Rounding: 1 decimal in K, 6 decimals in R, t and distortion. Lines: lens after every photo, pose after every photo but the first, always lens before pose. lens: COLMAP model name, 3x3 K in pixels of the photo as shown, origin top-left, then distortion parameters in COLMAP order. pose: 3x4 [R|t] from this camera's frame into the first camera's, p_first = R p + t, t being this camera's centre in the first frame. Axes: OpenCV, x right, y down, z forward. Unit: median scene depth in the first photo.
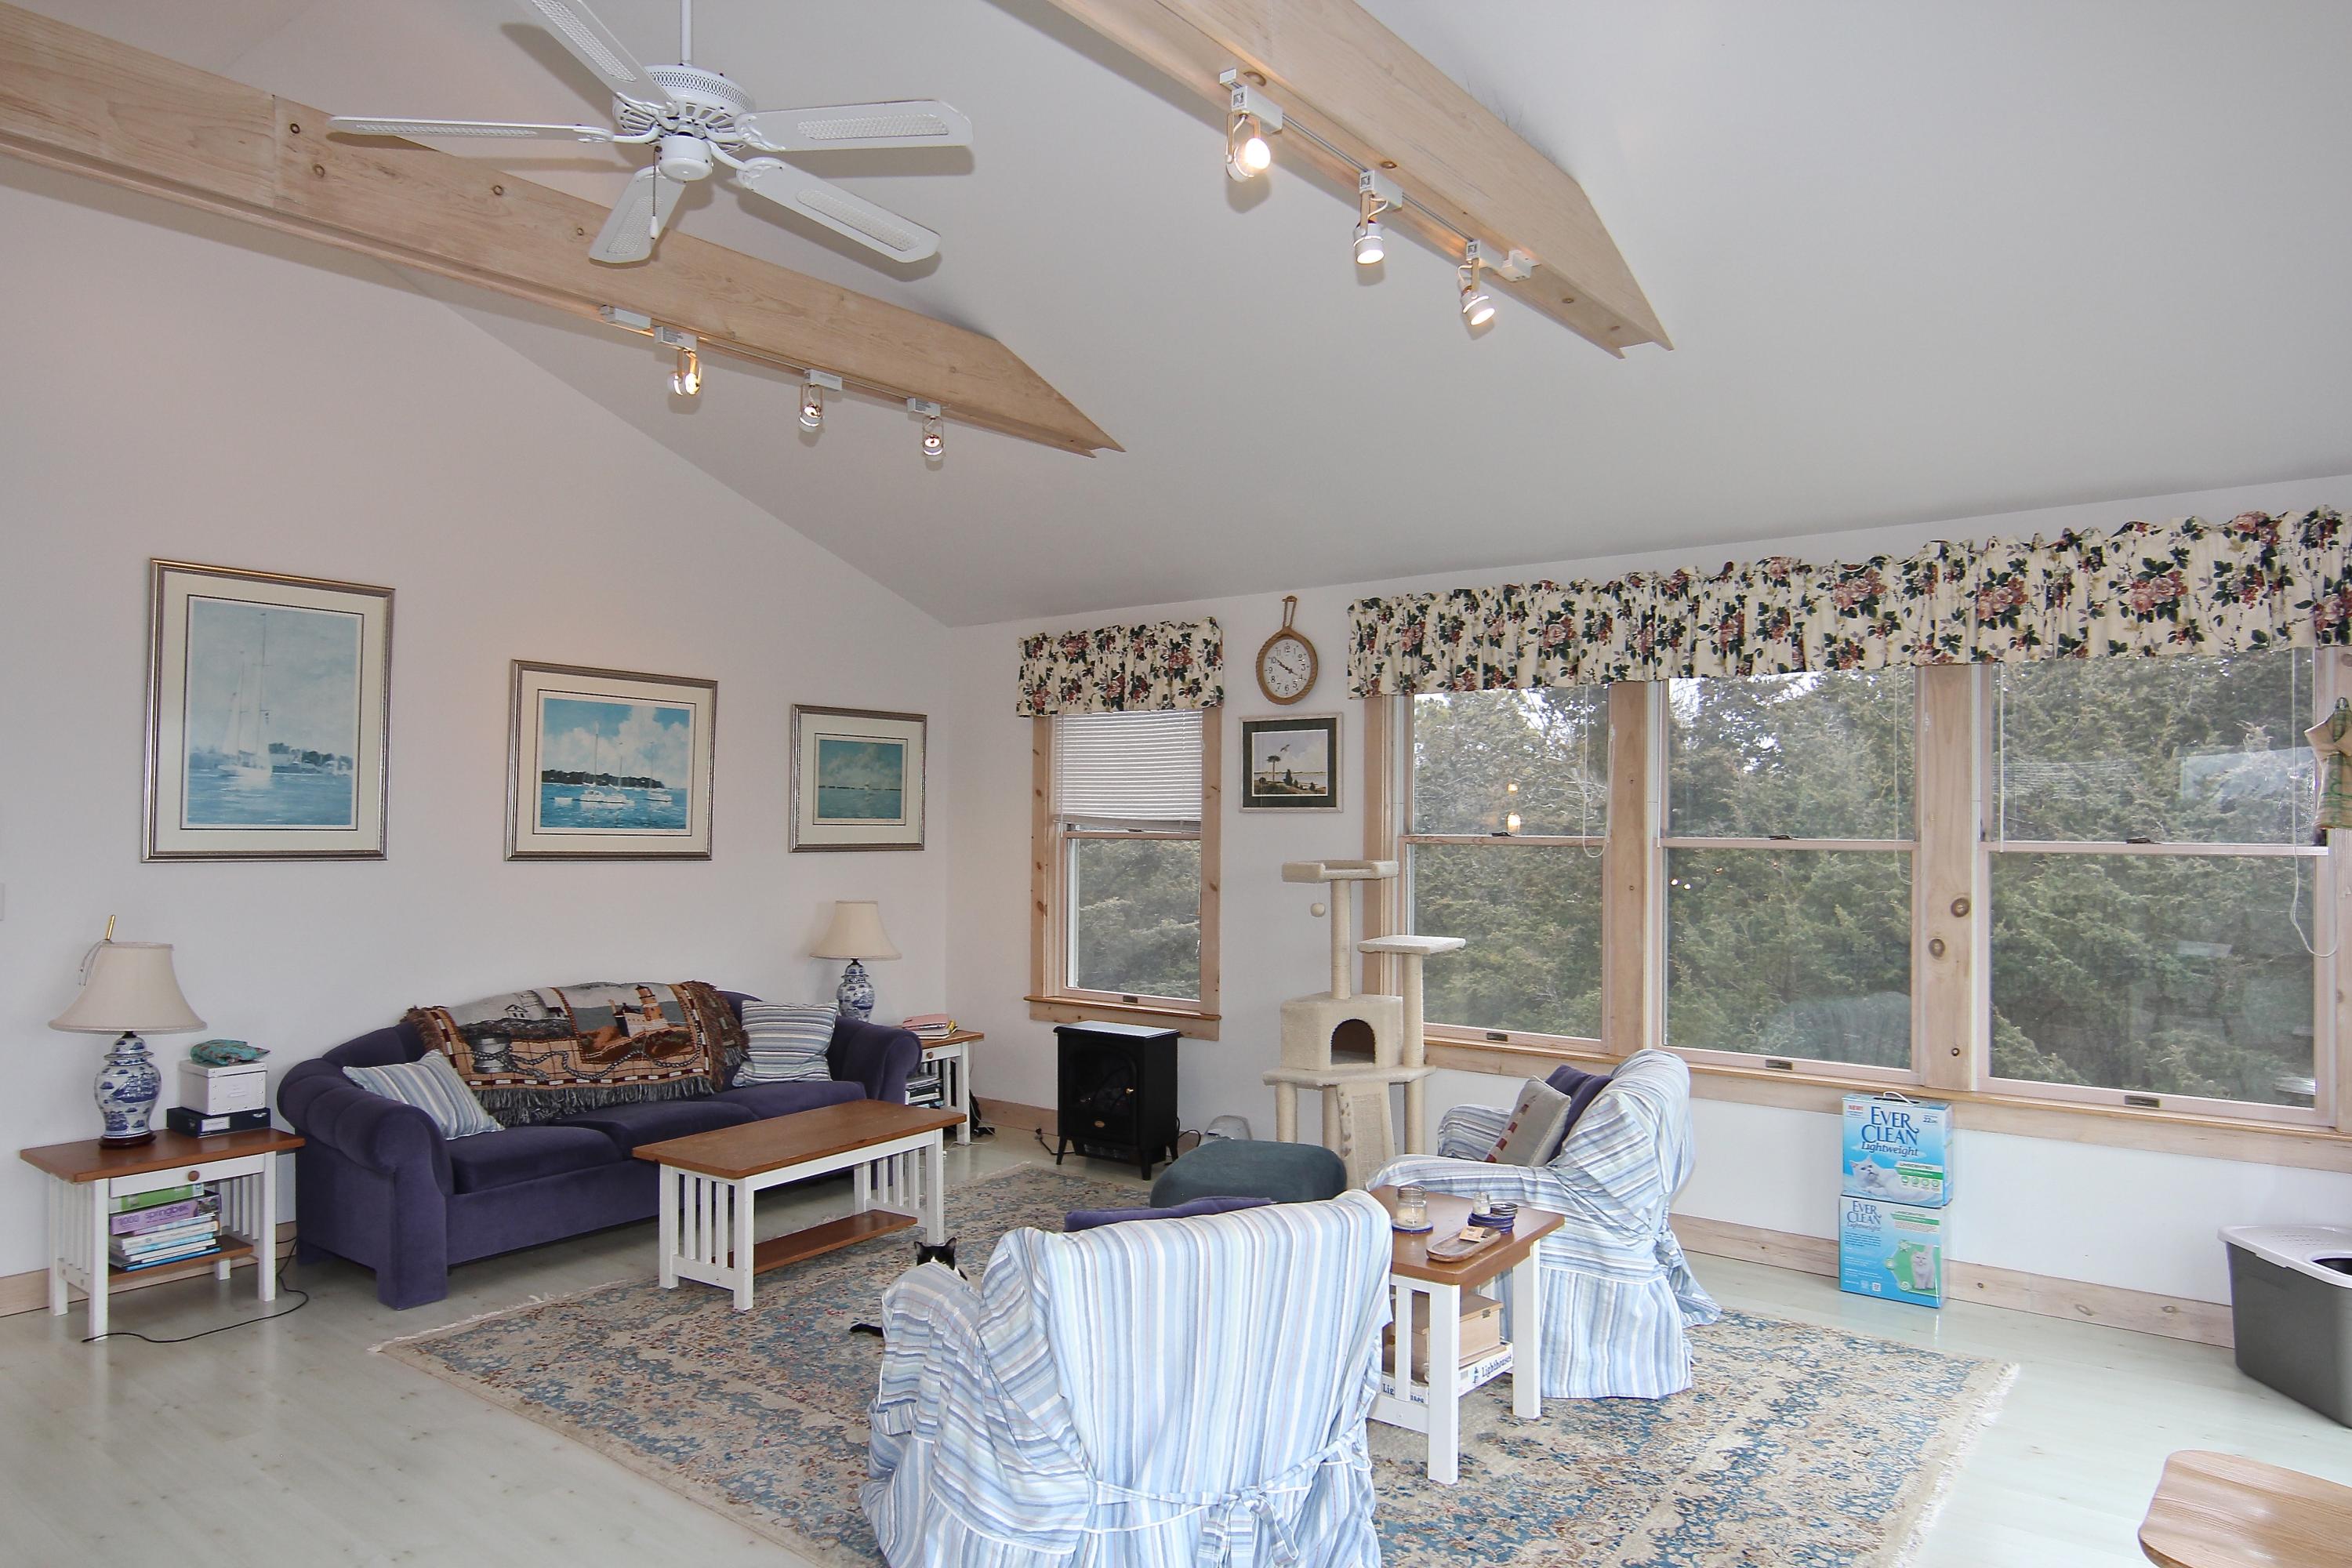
lens RADIAL K [[1500.1, 0, 1176.5], [0, 1500.1, 785.2], [0, 0, 1]] dist [-0.011822, 0.001133]
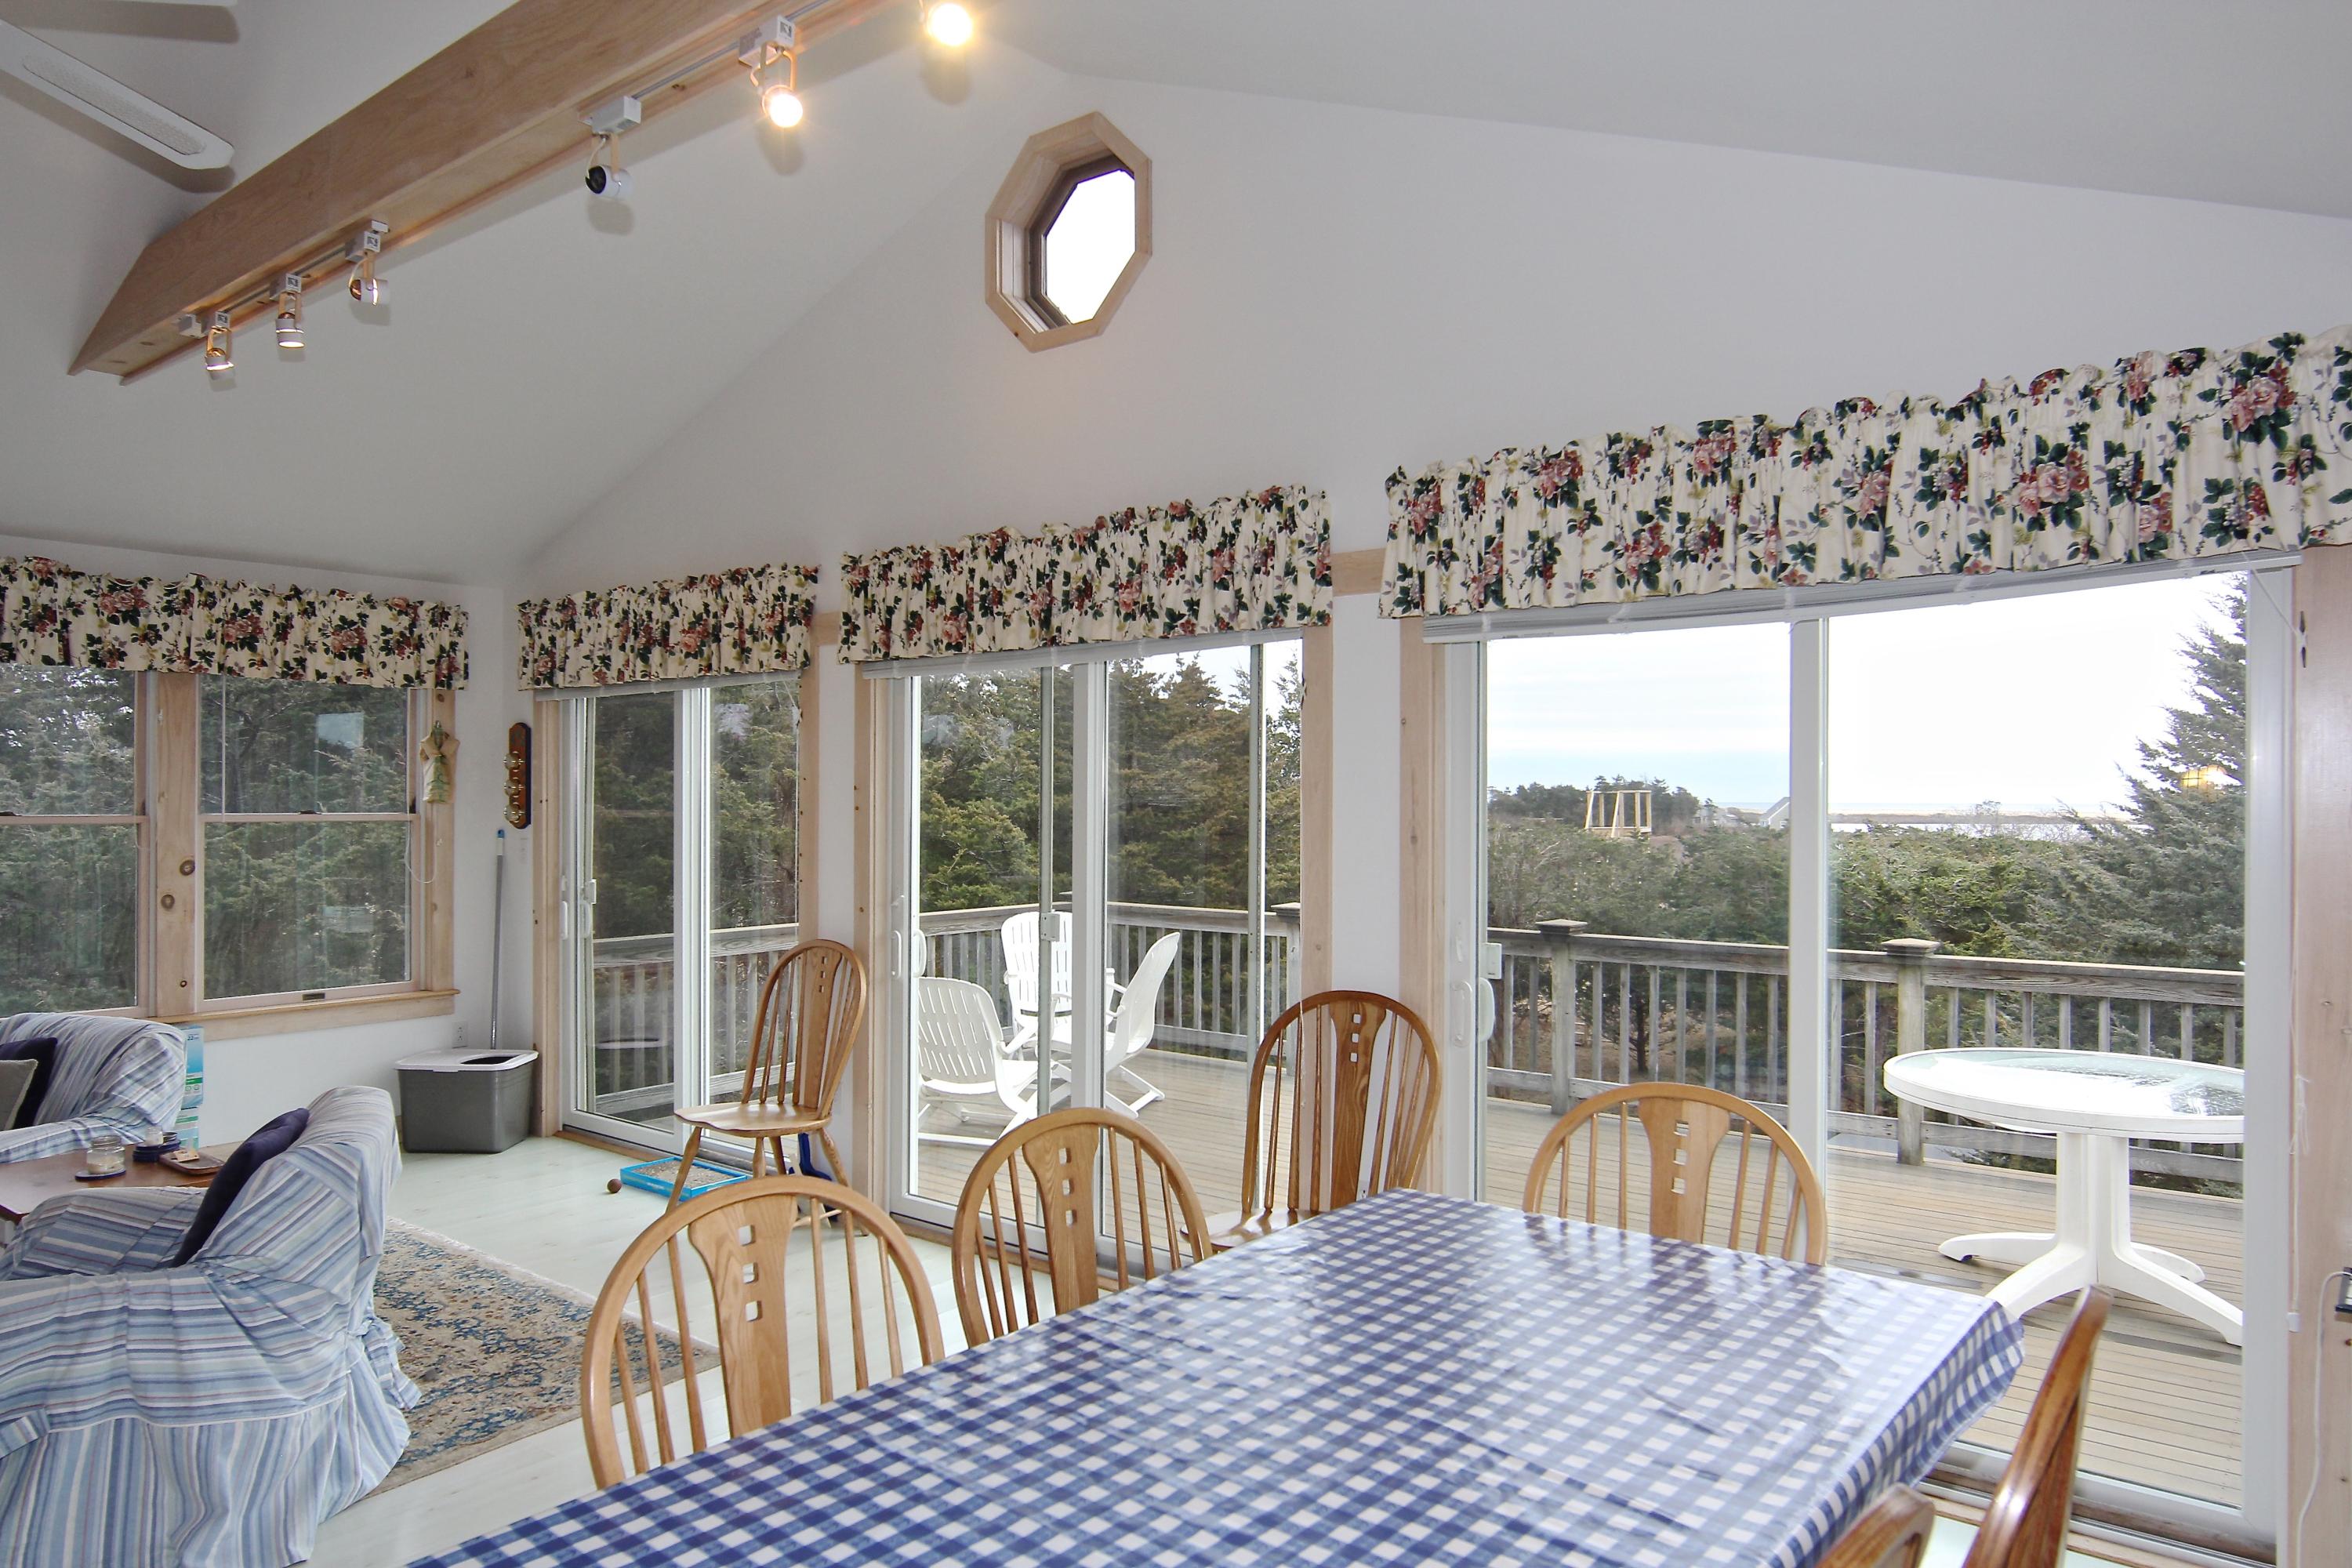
lens RADIAL K [[1500.1, 0, 1171.3], [0, 1500.1, 786.0], [0, 0, 1]] dist [-0.011822, 0.001133]
pose [[0.002014, 0.003091, 0.999993, -0.753283], [-0.024206, 0.999702, -0.003041, -0.002510], [-0.999705, -0.024199, 0.002088, 0.185095]]
